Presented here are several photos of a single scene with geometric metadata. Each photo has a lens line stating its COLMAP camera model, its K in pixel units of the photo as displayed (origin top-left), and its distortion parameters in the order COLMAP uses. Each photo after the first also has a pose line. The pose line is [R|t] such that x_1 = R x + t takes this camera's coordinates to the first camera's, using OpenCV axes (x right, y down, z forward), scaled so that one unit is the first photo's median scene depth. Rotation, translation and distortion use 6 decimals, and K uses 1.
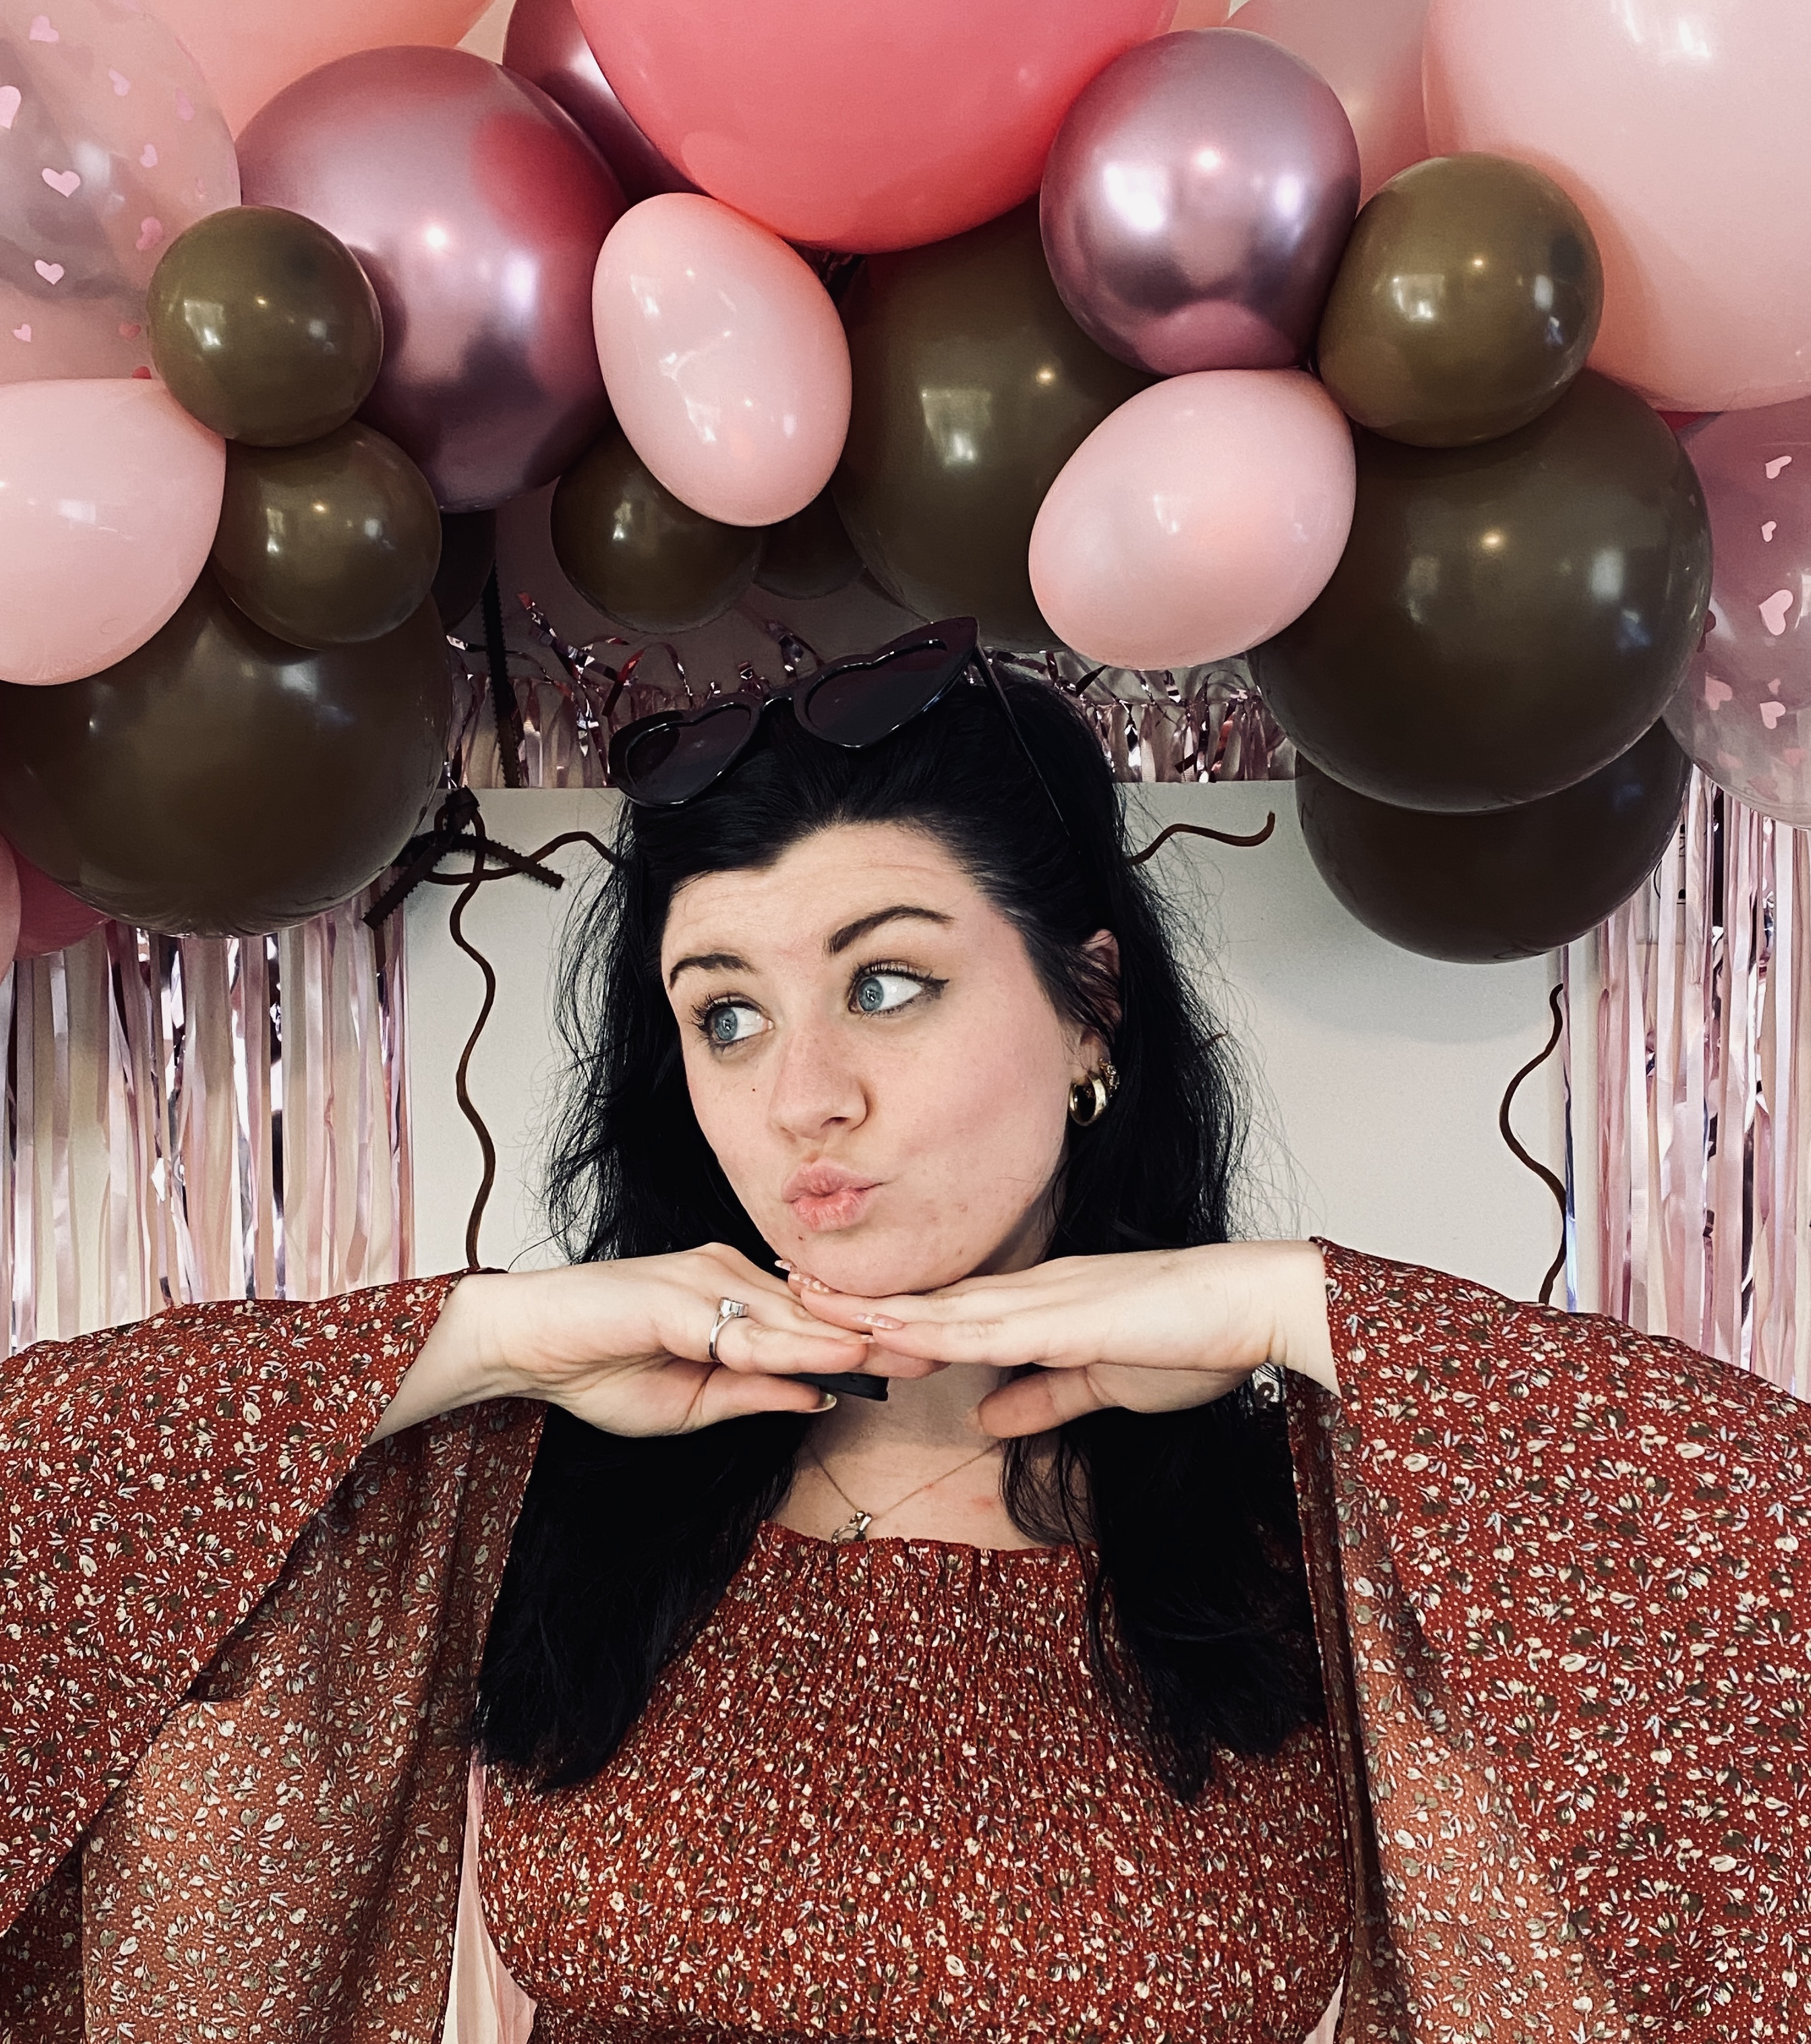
lens RADIAL K [[2361.9, 0, 883.0], [0, 2361.9, 1231.7], [0, 0, 1]] dist [0.032330, 0.000000]
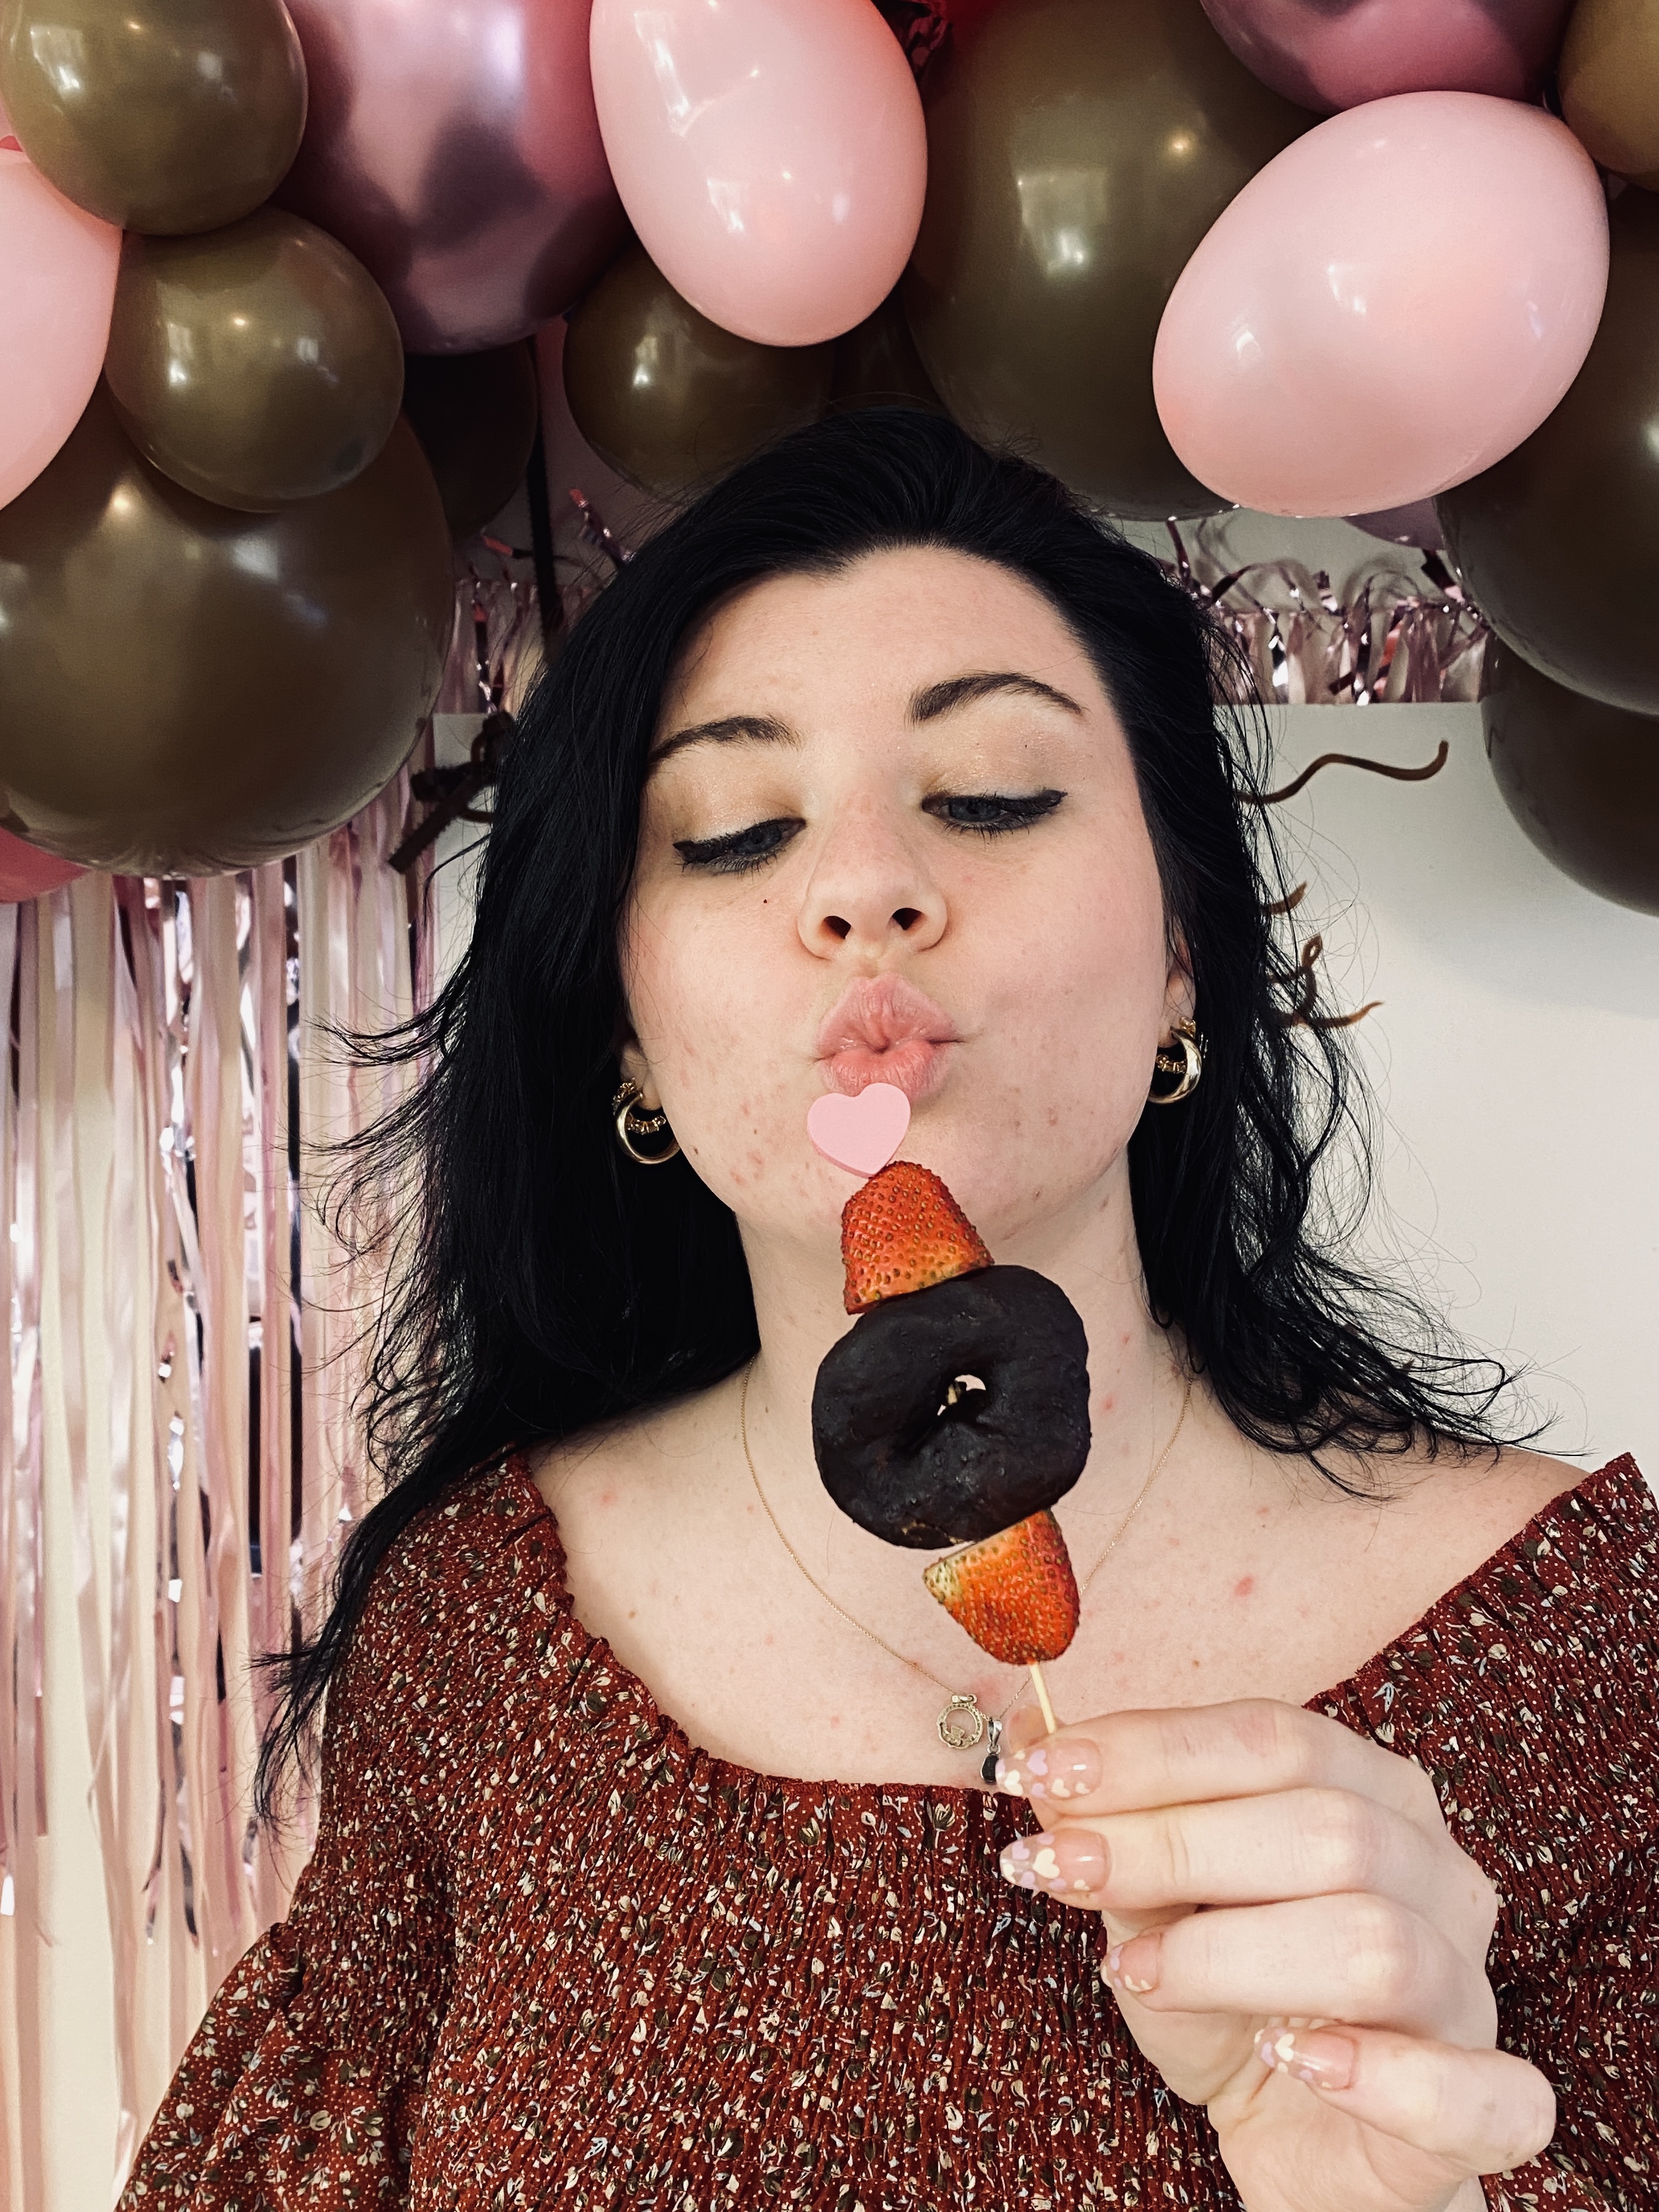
lens RADIAL K [[2059.4, 0, 856.6], [0, 2059.4, 1192.7], [0, 0, 1]] dist [0.013953, 0.000000]
pose [[0.996208, 0.020586, -0.084532, 0.021777], [-0.019135, 0.999656, 0.017932, -0.026072], [0.084872, -0.016247, 0.996259, 0.251826]]
